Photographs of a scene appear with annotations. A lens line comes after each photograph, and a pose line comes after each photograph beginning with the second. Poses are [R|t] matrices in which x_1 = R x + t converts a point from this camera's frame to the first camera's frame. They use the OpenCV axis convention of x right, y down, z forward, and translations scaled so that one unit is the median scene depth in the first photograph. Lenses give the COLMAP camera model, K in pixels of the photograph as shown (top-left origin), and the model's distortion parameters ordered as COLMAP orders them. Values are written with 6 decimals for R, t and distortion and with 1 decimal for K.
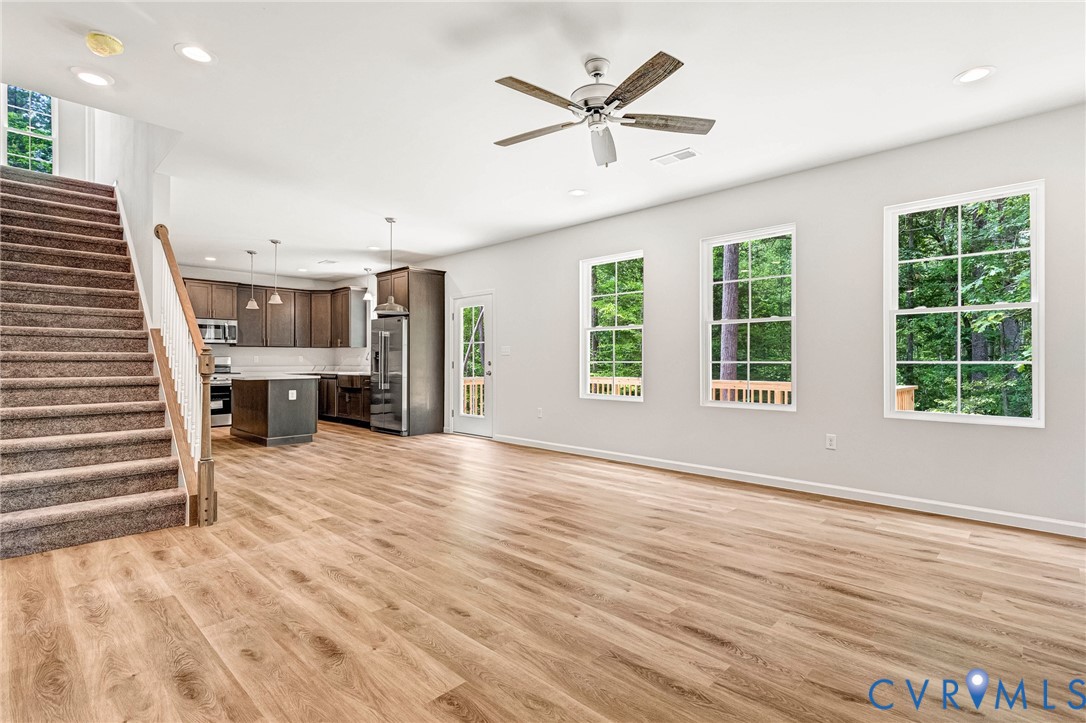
lens RADIAL K [[533.6, 0, 548.5], [0, 533.6, 358.6], [0, 0, 1]] dist [0.016724, -0.000930]
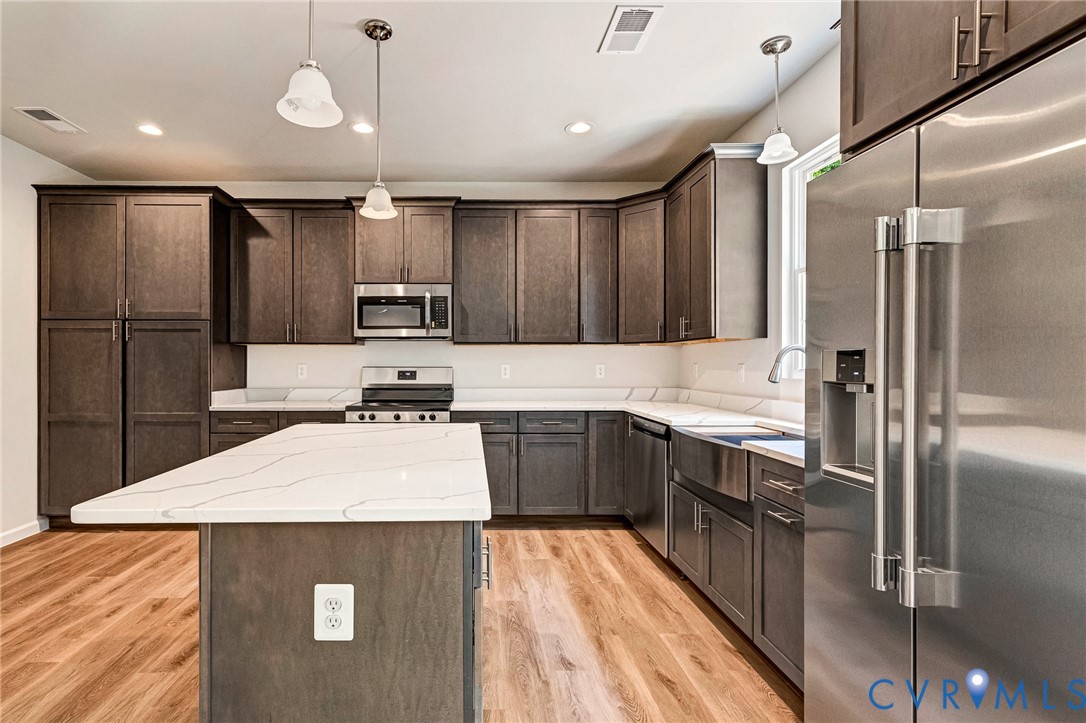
lens RADIAL K [[553.4, 0, 474.7], [0, 553.4, 364.0], [0, 0, 1]] dist [0.014517, 0.000086]
pose [[0.700394, 0.001378, -0.713755, -0.633361], [0.005559, 0.999957, 0.007385, -0.025016], [0.713735, -0.009140, 0.700356, 1.799021]]
